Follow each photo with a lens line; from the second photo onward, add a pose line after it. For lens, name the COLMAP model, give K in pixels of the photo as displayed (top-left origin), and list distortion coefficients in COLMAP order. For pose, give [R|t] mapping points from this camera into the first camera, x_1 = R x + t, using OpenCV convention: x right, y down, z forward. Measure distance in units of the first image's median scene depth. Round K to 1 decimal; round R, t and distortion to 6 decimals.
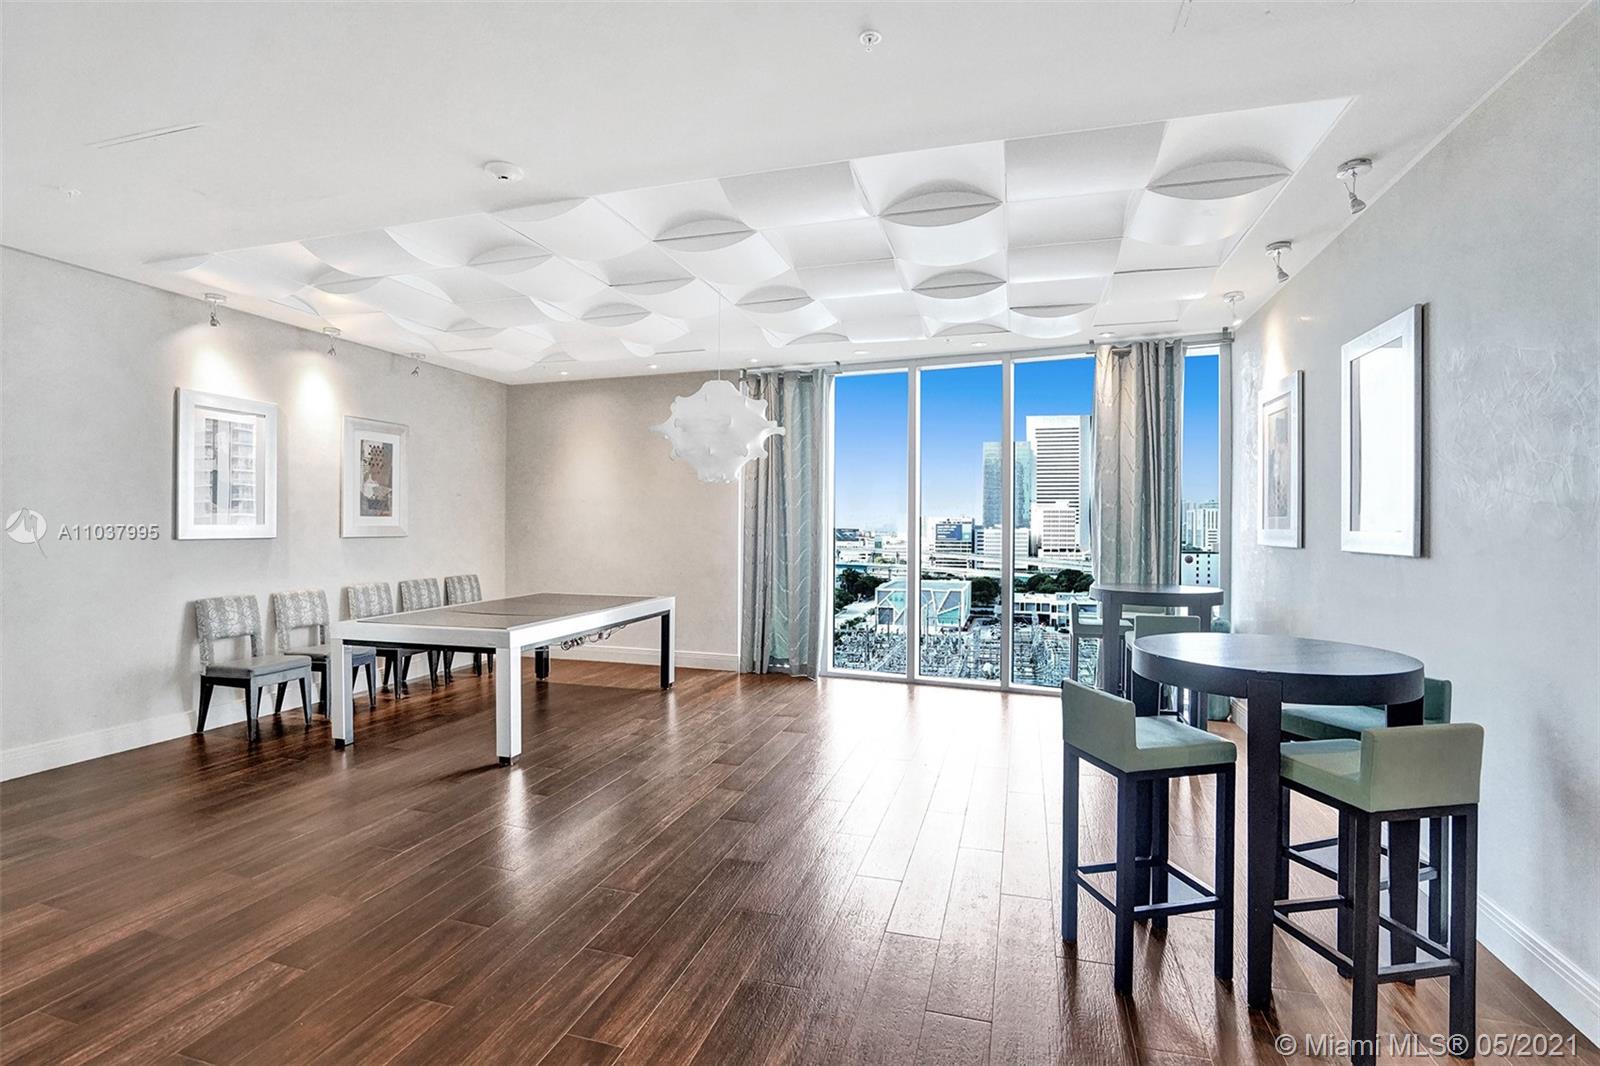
lens RADIAL K [[739.8, 0, 802.2], [0, 739.8, 526.3], [0, 0, 1]] dist [-0.001326, 0.000246]
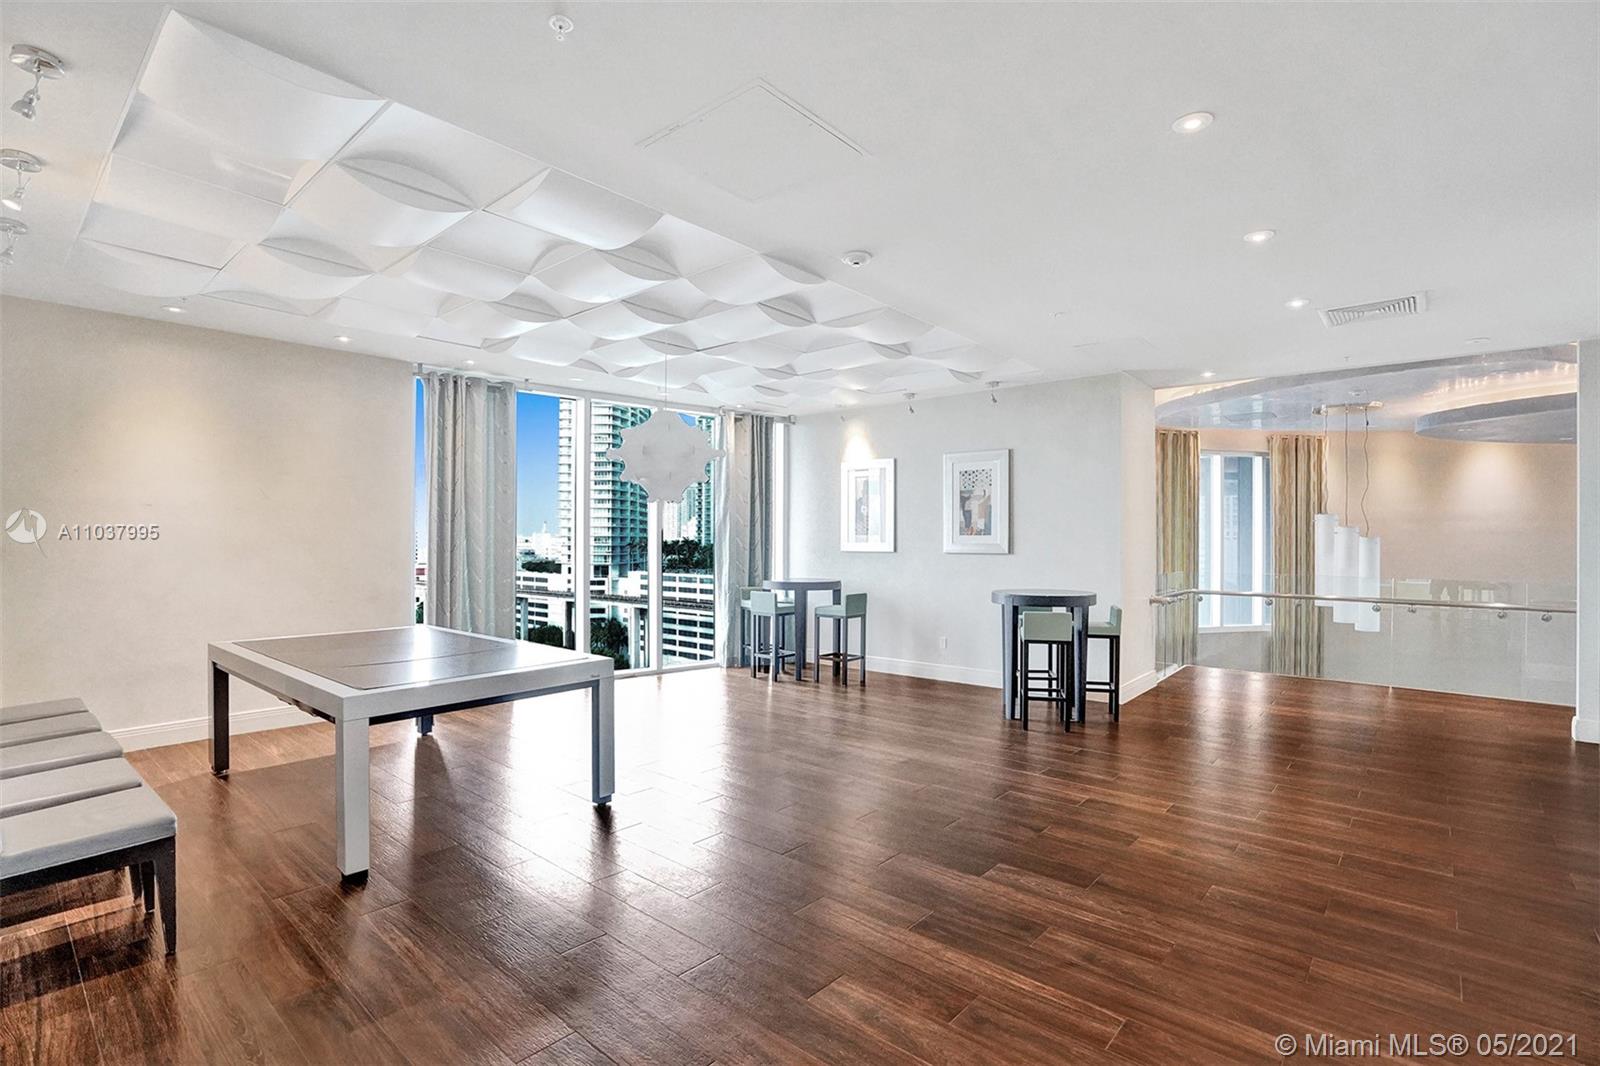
lens RADIAL K [[739.8, 0, 796.7], [0, 739.8, 534.7], [0, 0, 1]] dist [-0.001326, 0.000246]
pose [[0.418102, -0.008095, 0.908364, -1.957513], [0.008404, 0.999952, 0.005043, -0.034440], [-0.908361, 0.005525, 0.418150, 0.703549]]
